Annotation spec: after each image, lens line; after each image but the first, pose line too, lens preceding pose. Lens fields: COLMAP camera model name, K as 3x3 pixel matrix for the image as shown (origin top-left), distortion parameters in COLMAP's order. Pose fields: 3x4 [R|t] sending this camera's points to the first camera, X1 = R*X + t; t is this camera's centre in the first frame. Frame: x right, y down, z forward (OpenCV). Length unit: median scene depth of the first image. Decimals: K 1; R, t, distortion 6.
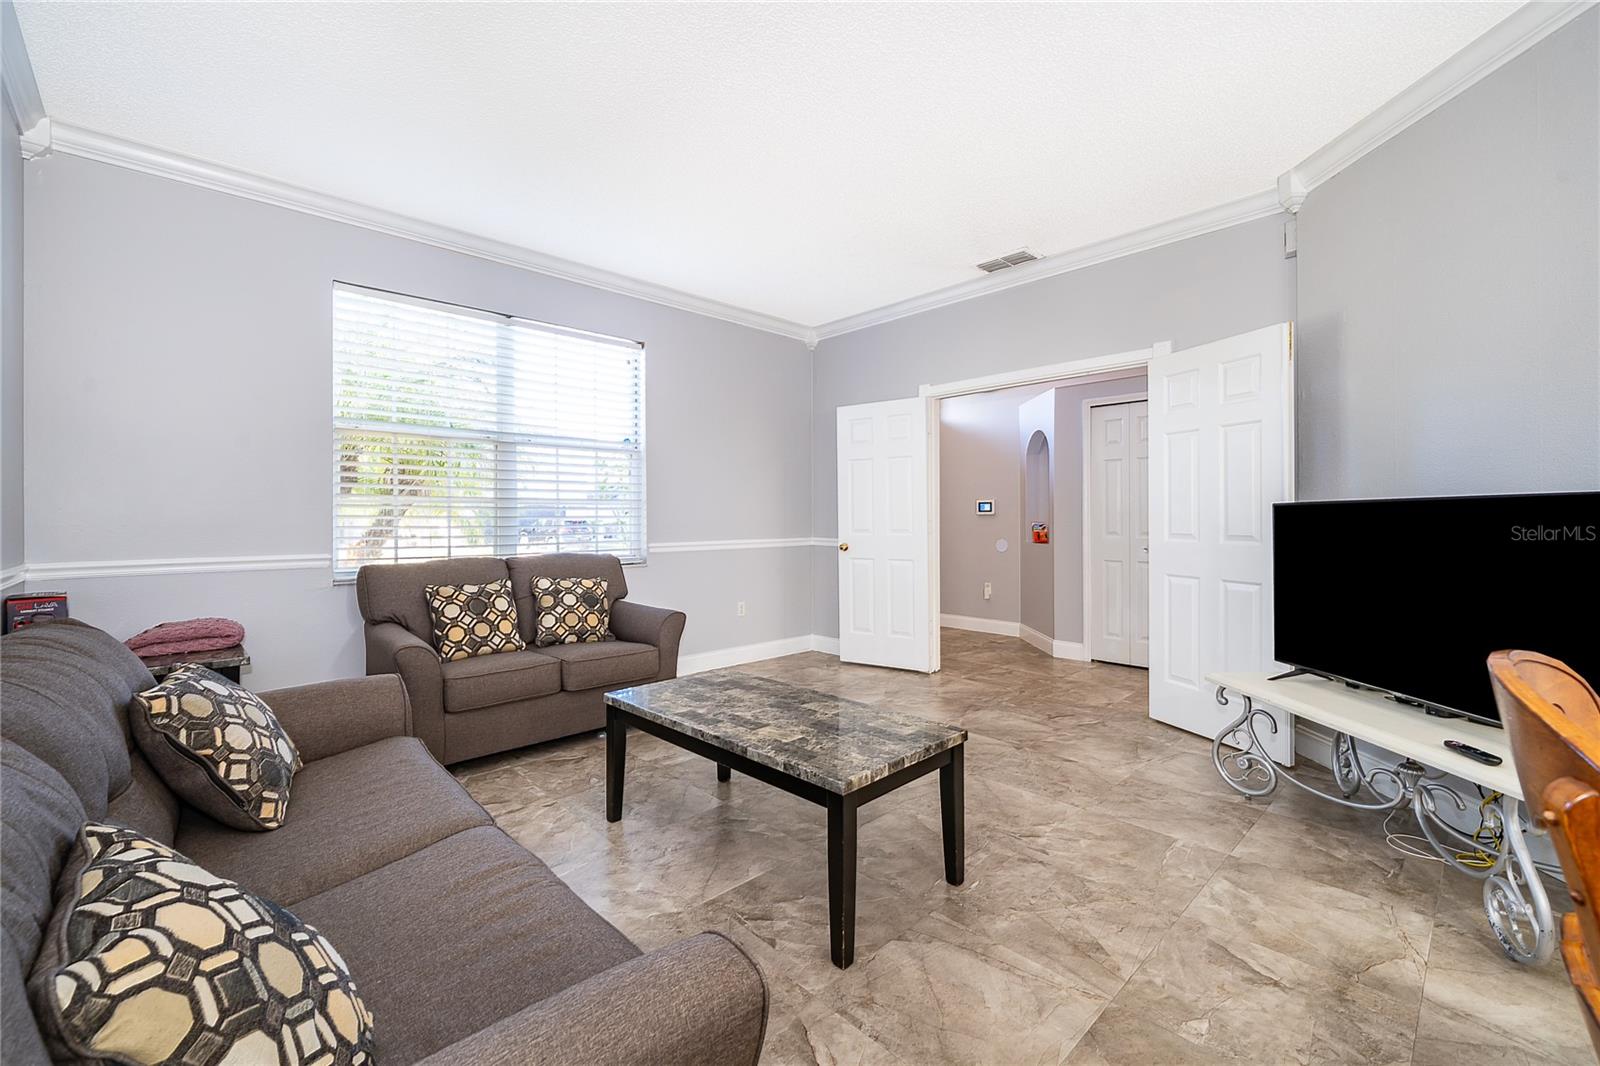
lens RADIAL K [[654.9, 0, 793.1], [0, 654.9, 519.2], [0, 0, 1]] dist [0.001074, 0.000398]
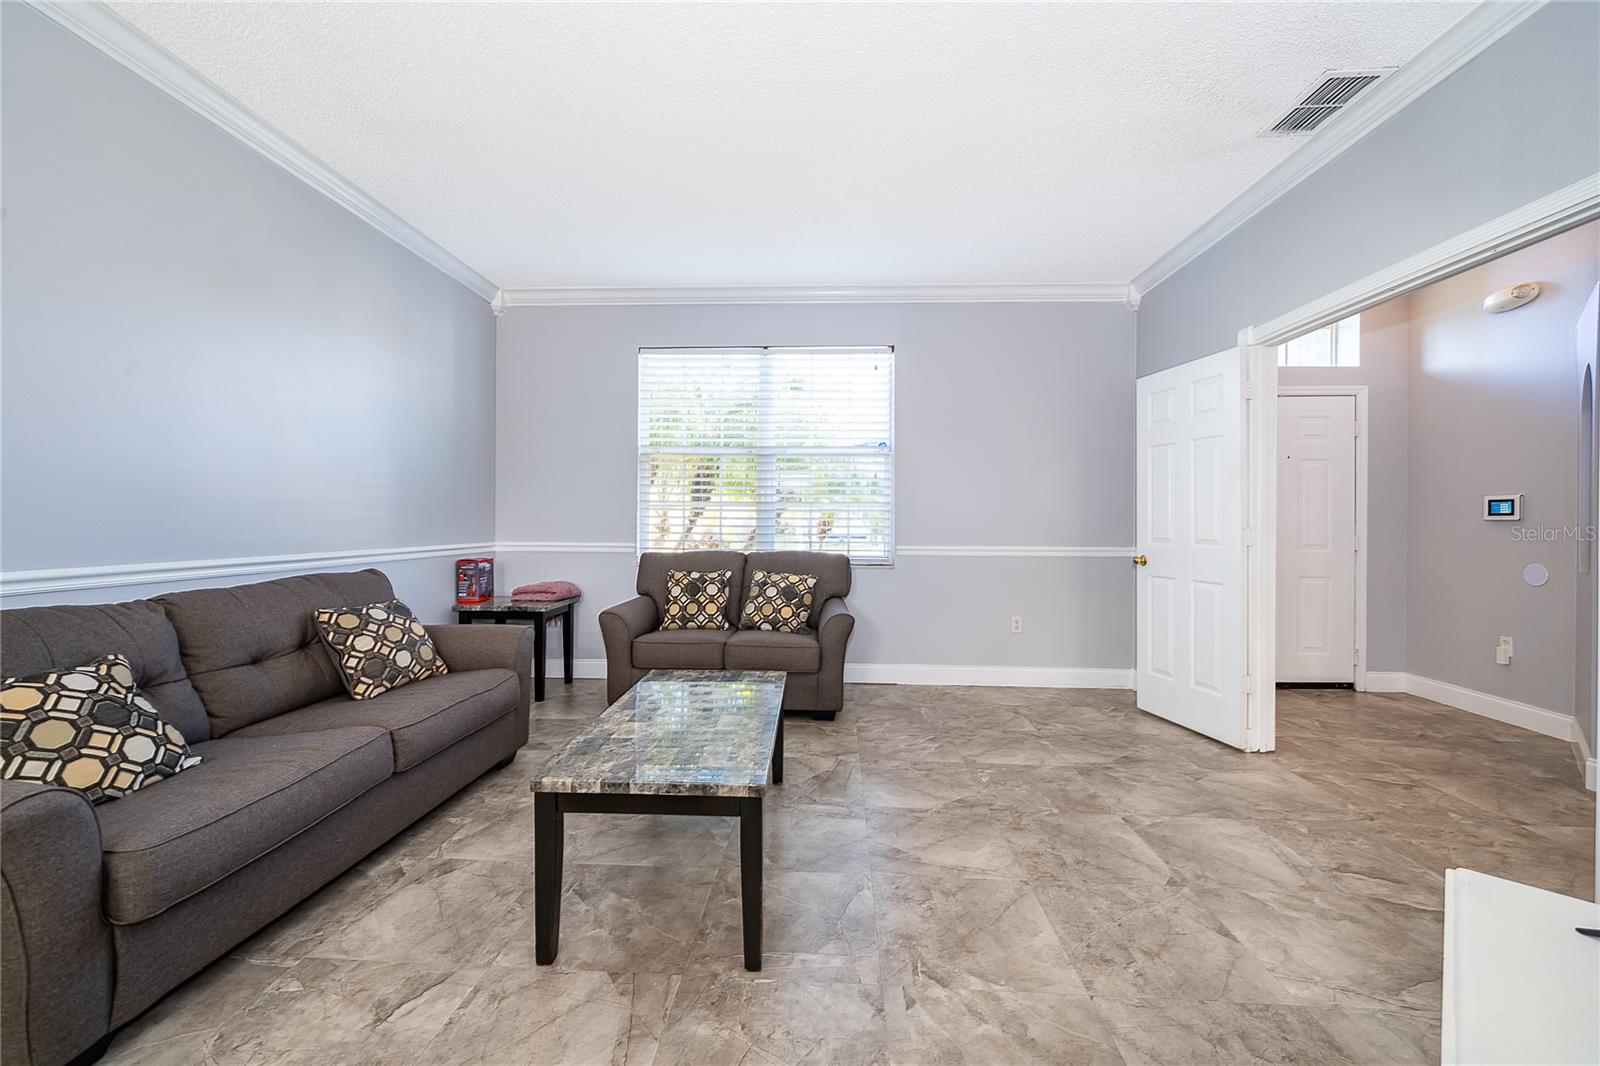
lens RADIAL K [[635.0, 0, 801.0], [0, 635.0, 527.2], [0, 0, 1]] dist [0.000125, 0.000004]
pose [[0.696841, 0.014922, -0.717071, 0.512292], [-0.010442, 0.999889, 0.010660, -0.000403], [0.717150, 0.000060, 0.696919, 0.297490]]
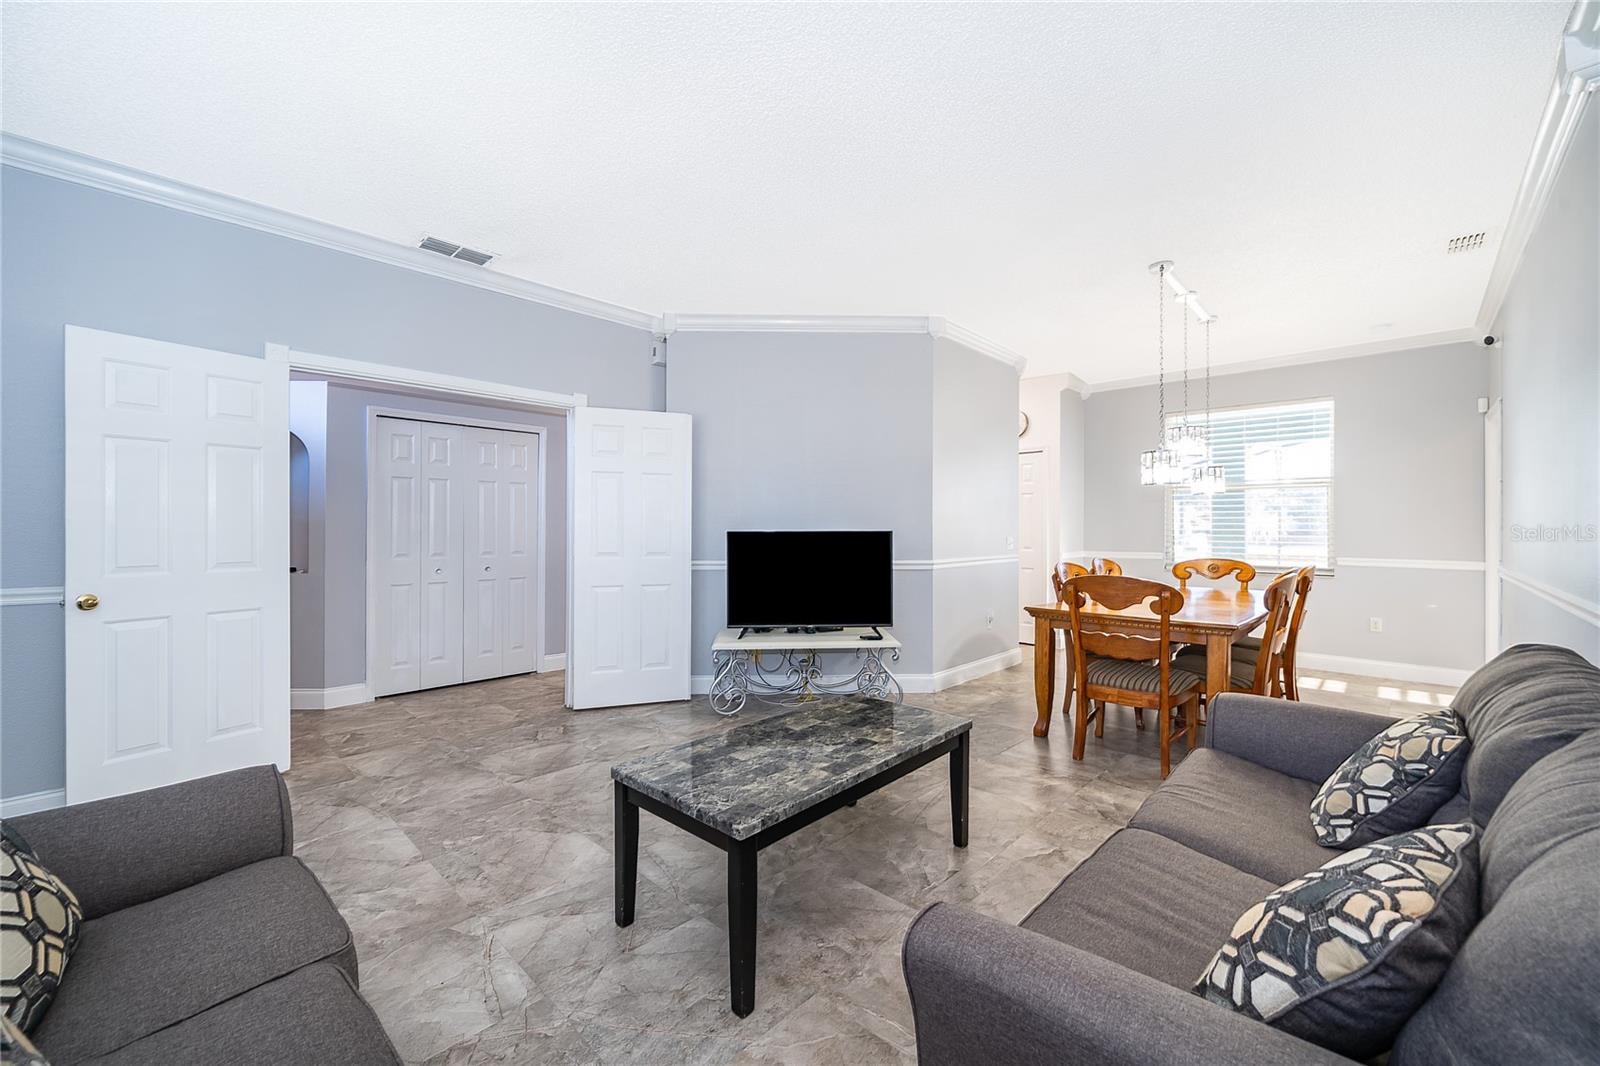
lens RADIAL K [[635.0, 0, 801.0], [0, 635.0, 527.2], [0, 0, 1]] dist [0.000125, 0.000004]
pose [[-0.049915, 0.005460, 0.998739, -0.673266], [0.001071, 0.999985, -0.005414, -0.020066], [-0.998753, 0.000799, -0.049920, 0.711874]]
